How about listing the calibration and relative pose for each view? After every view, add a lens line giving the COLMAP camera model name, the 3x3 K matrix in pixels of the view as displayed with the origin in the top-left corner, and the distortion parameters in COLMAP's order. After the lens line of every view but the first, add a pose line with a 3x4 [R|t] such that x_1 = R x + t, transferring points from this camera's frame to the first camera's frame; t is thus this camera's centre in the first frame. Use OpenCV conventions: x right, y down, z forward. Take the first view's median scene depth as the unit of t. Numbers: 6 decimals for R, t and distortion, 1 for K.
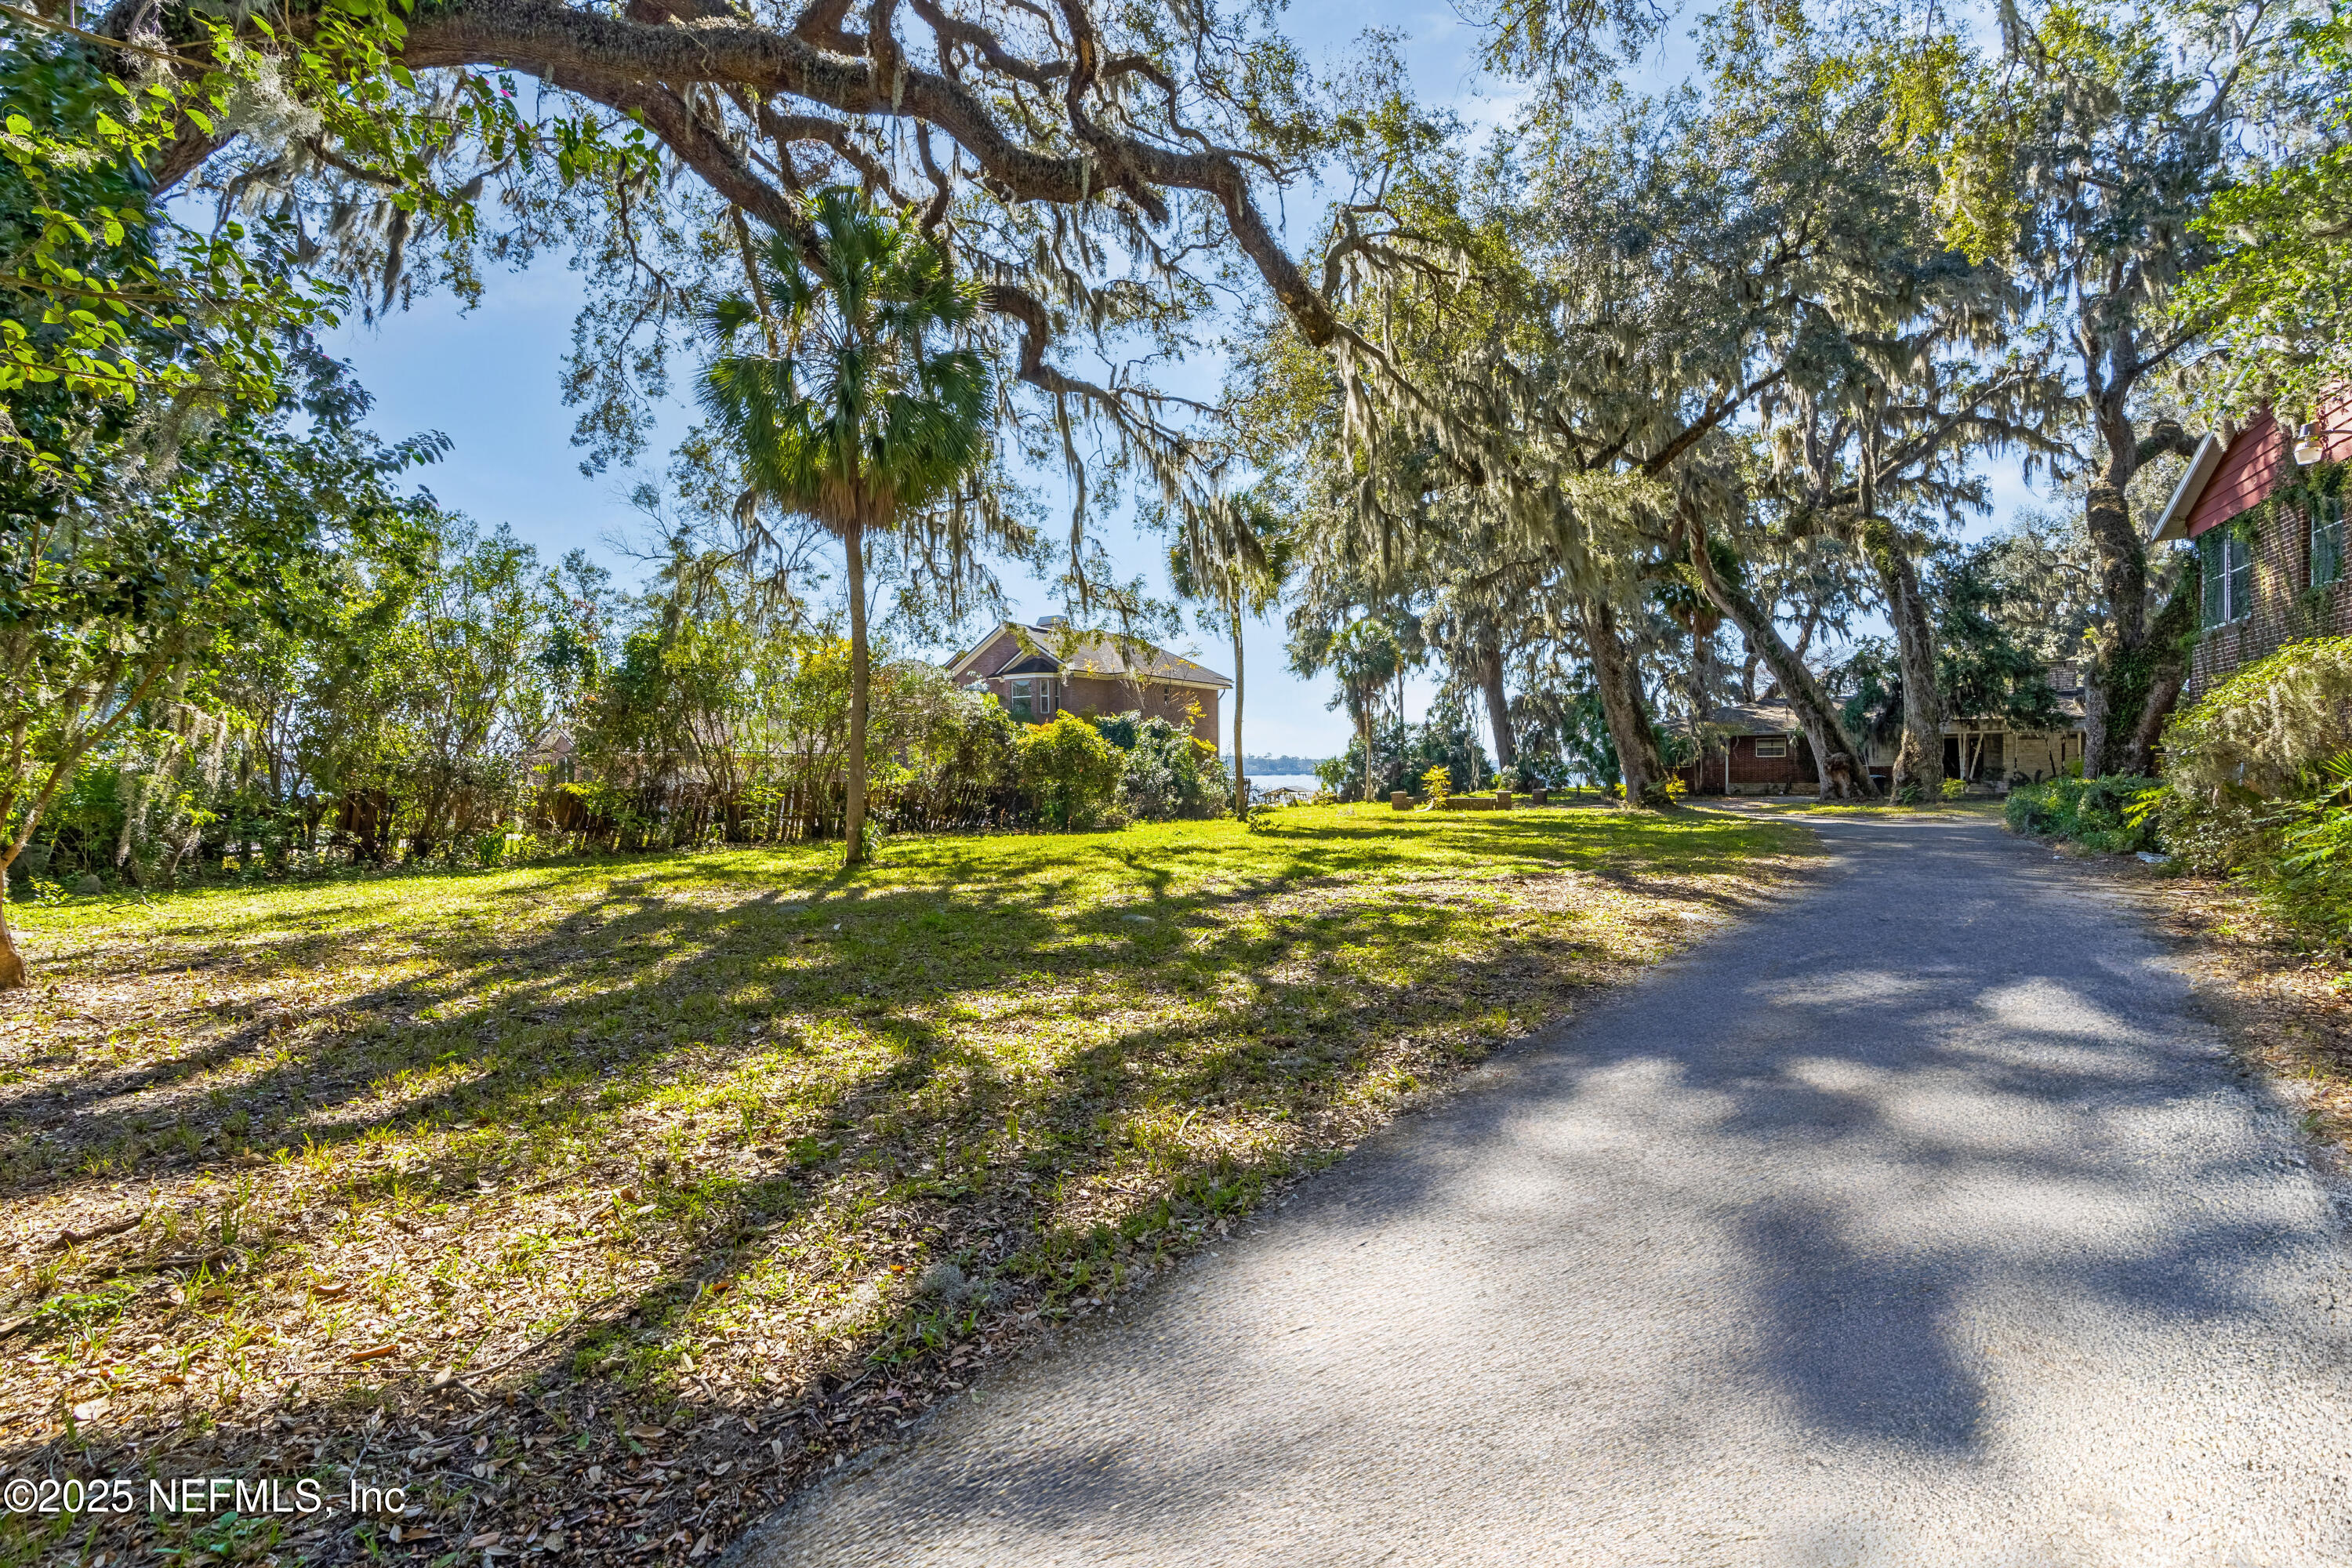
lens RADIAL K [[1055.5, 0, 1188.0], [0, 1055.5, 781.9], [0, 0, 1]] dist [-0.002610, 0.000850]
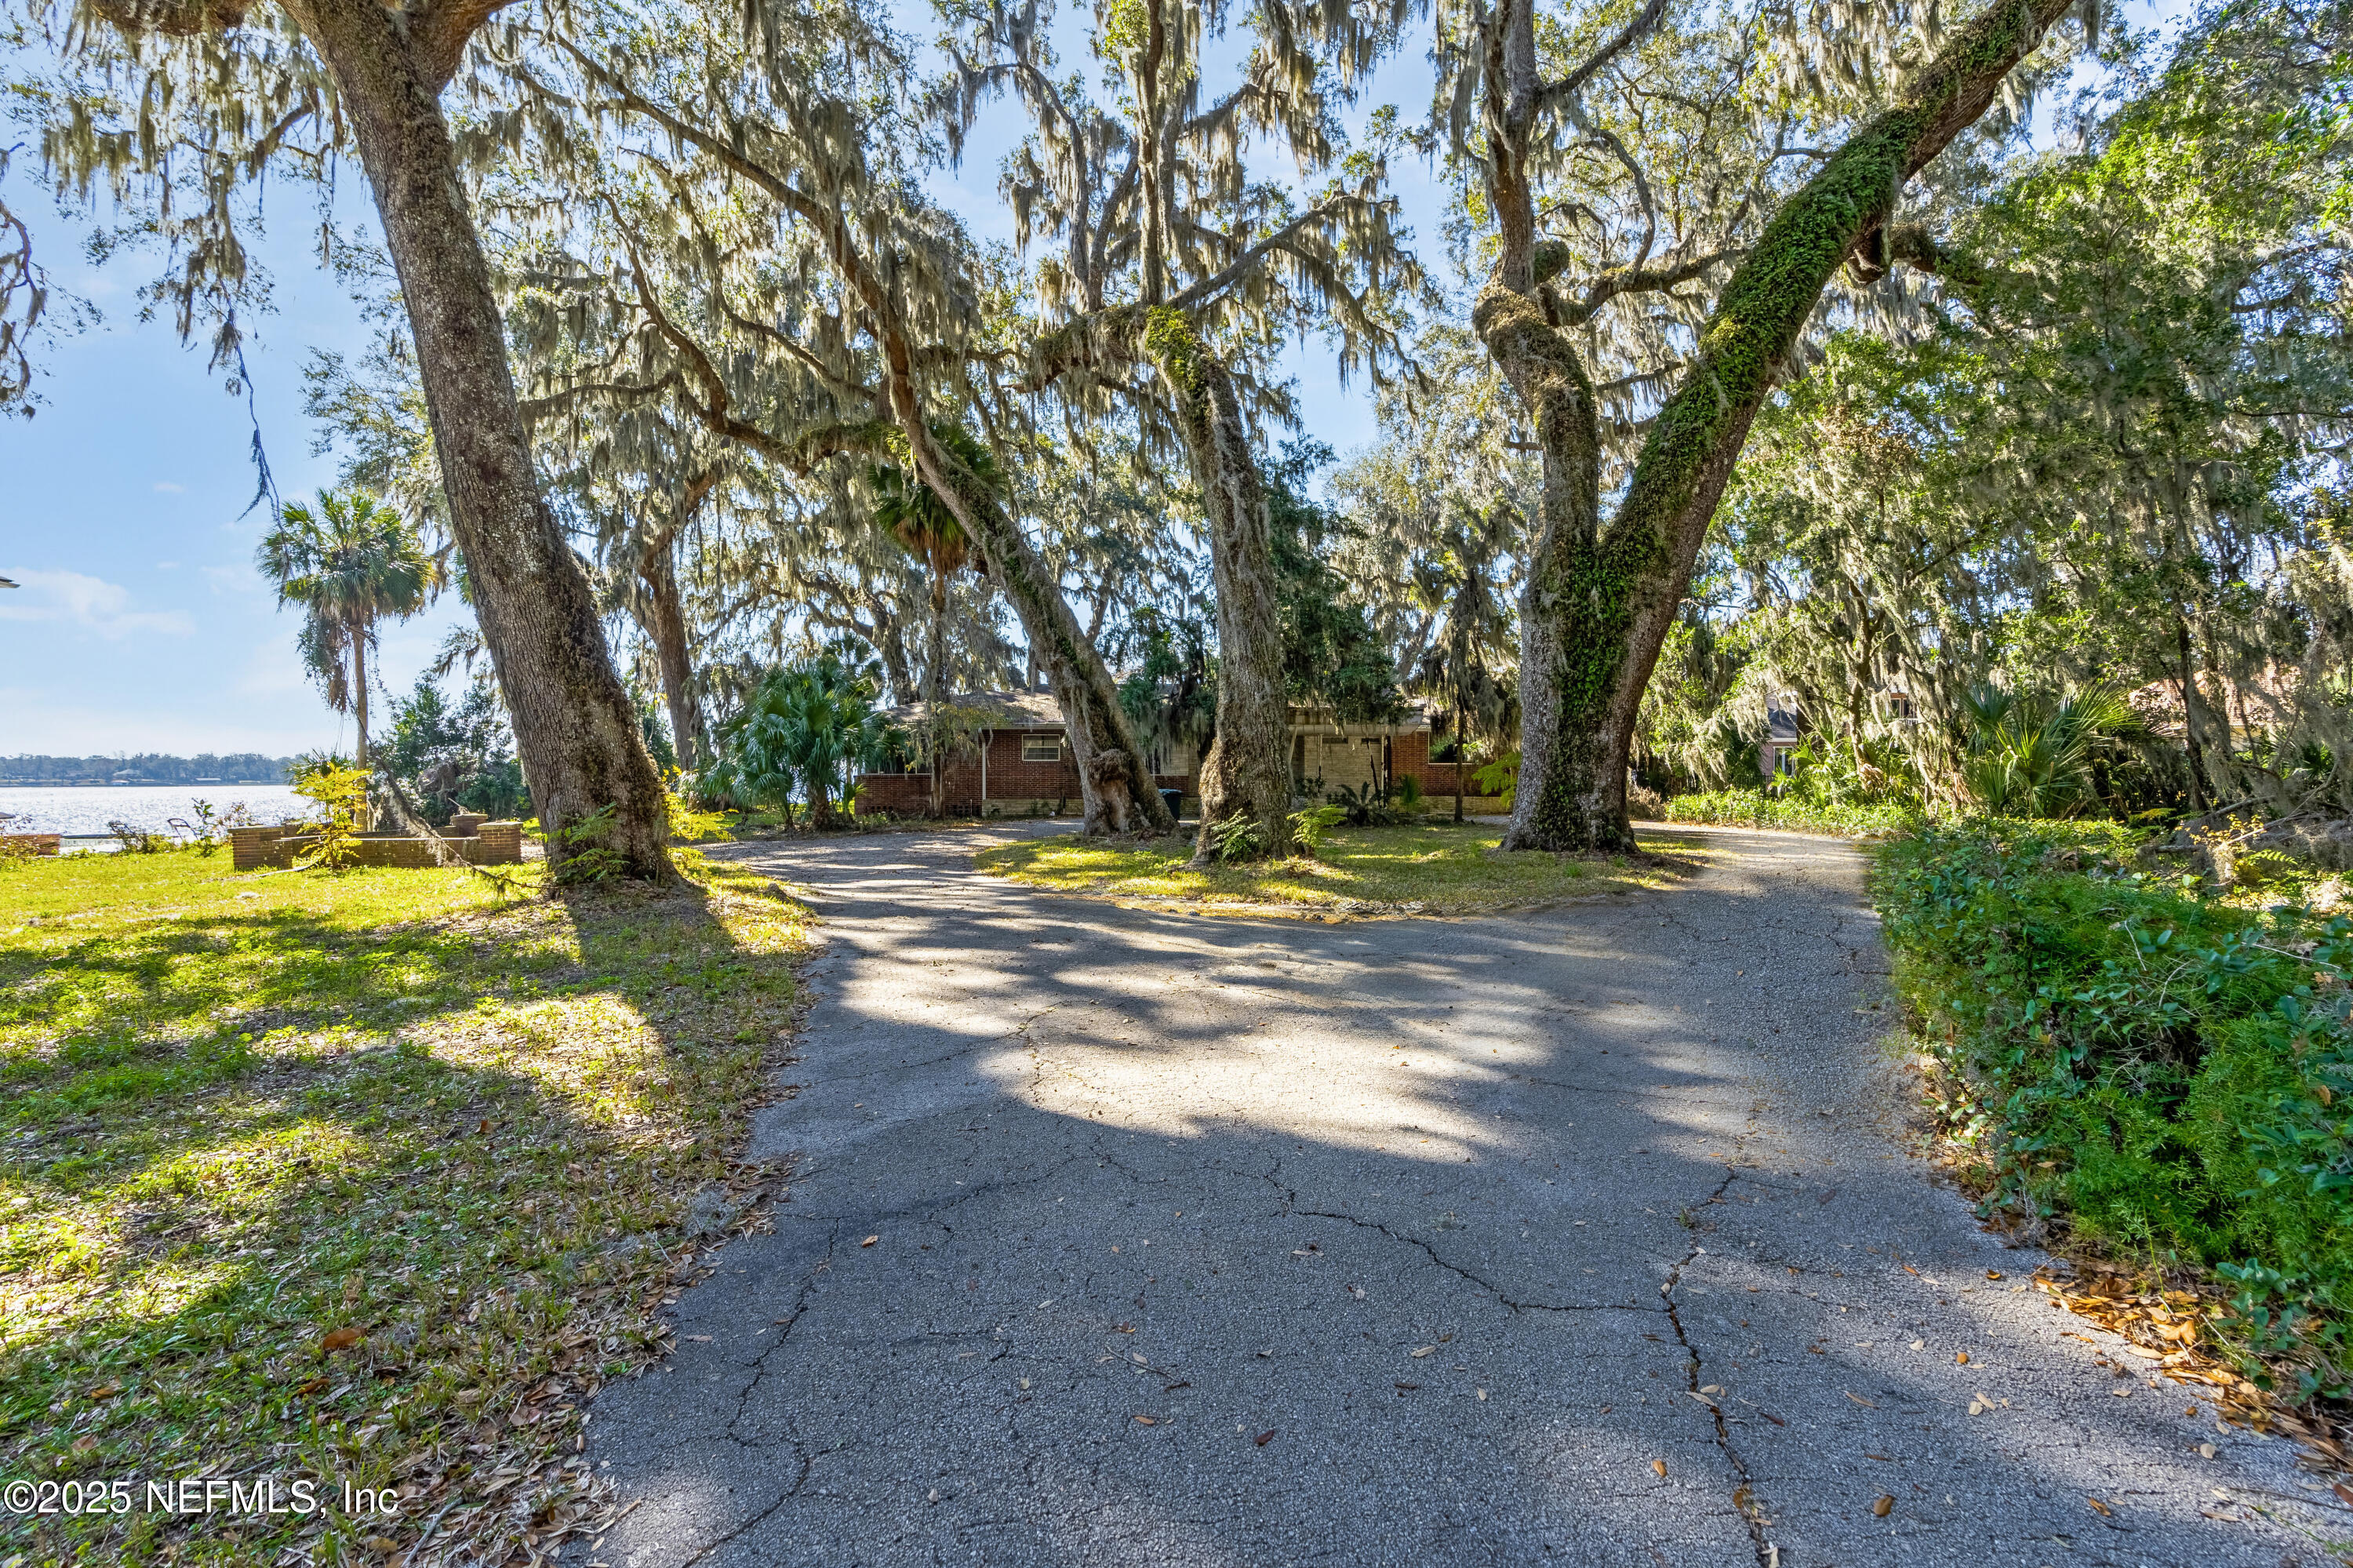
lens RADIAL K [[1099.7, 0, 1176.5], [0, 1099.7, 784.0], [0, 0, 1]] dist [-0.000217, 0.000205]
pose [[0.833019, 0.001847, 0.553241, 0.469504], [0.001339, 0.999985, -0.005354, -0.009354], [-0.553243, 0.005201, 0.833004, 0.720900]]
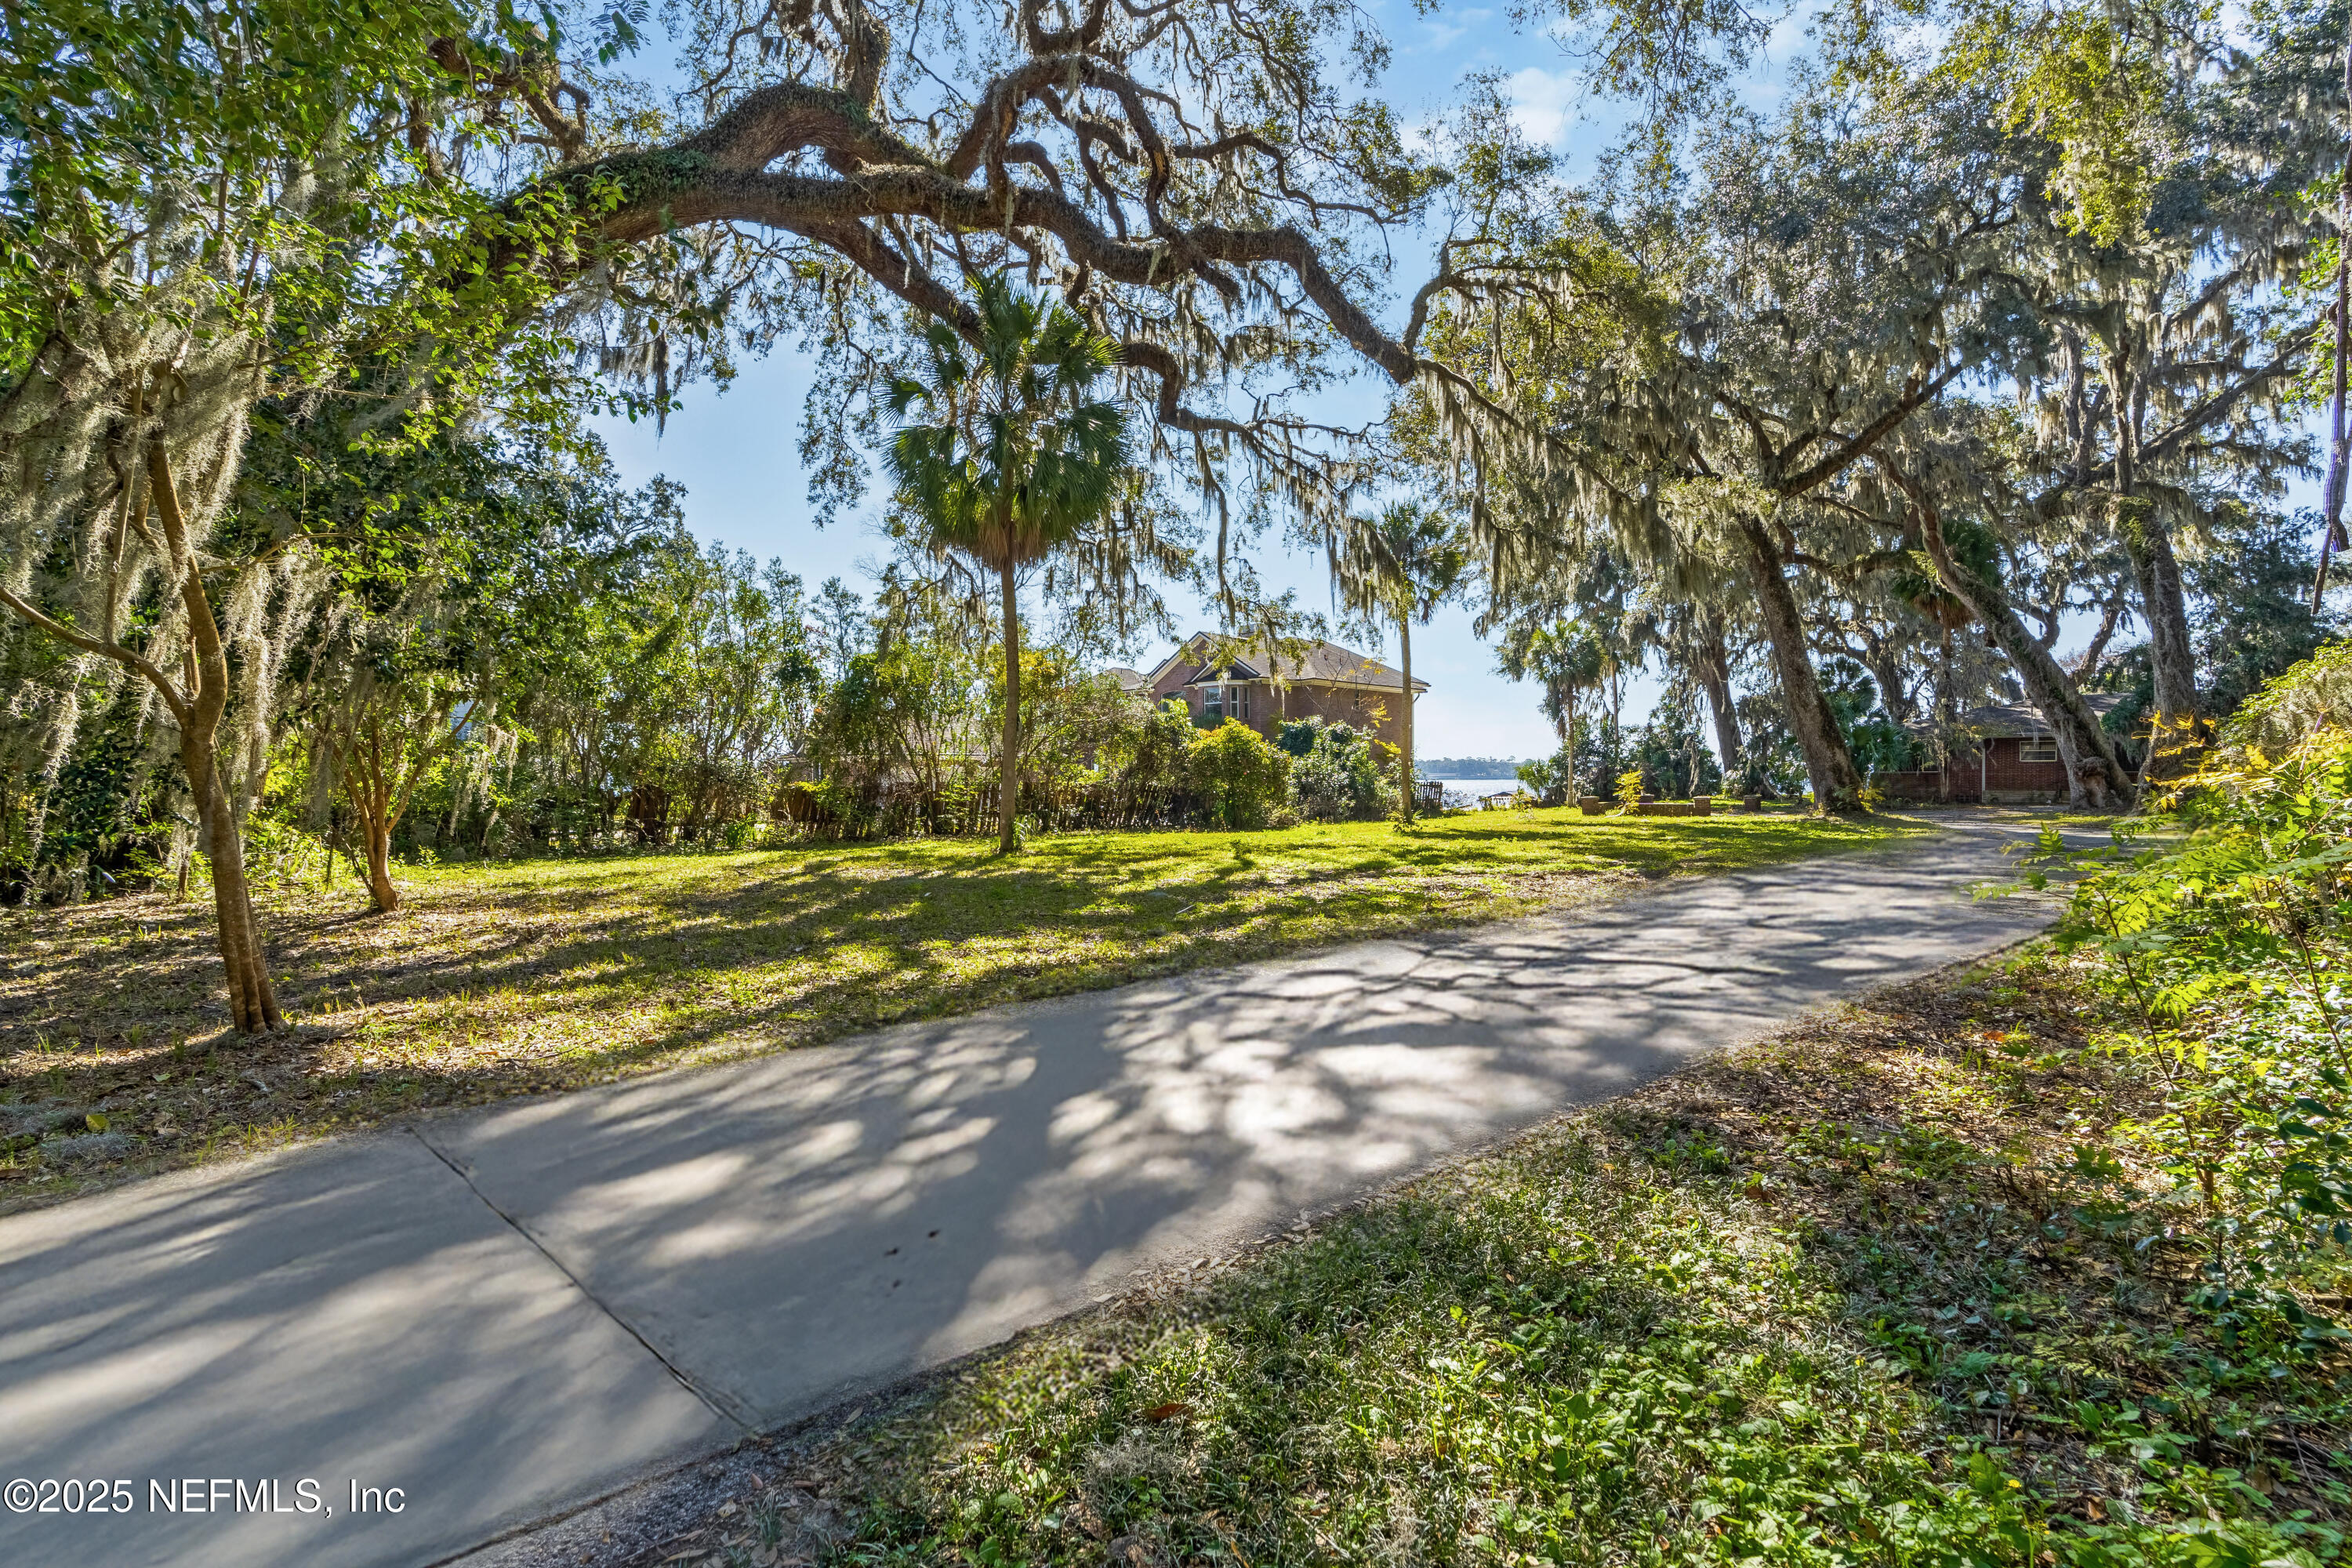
lens RADIAL K [[1055.5, 0, 1188.0], [0, 1055.5, 781.9], [0, 0, 1]] dist [-0.002610, 0.000850]
pose [[0.976394, 0.005709, -0.215921, 0.083927], [-0.006368, 0.999977, -0.002354, 0.001117], [0.215903, 0.003674, 0.976408, -0.061424]]
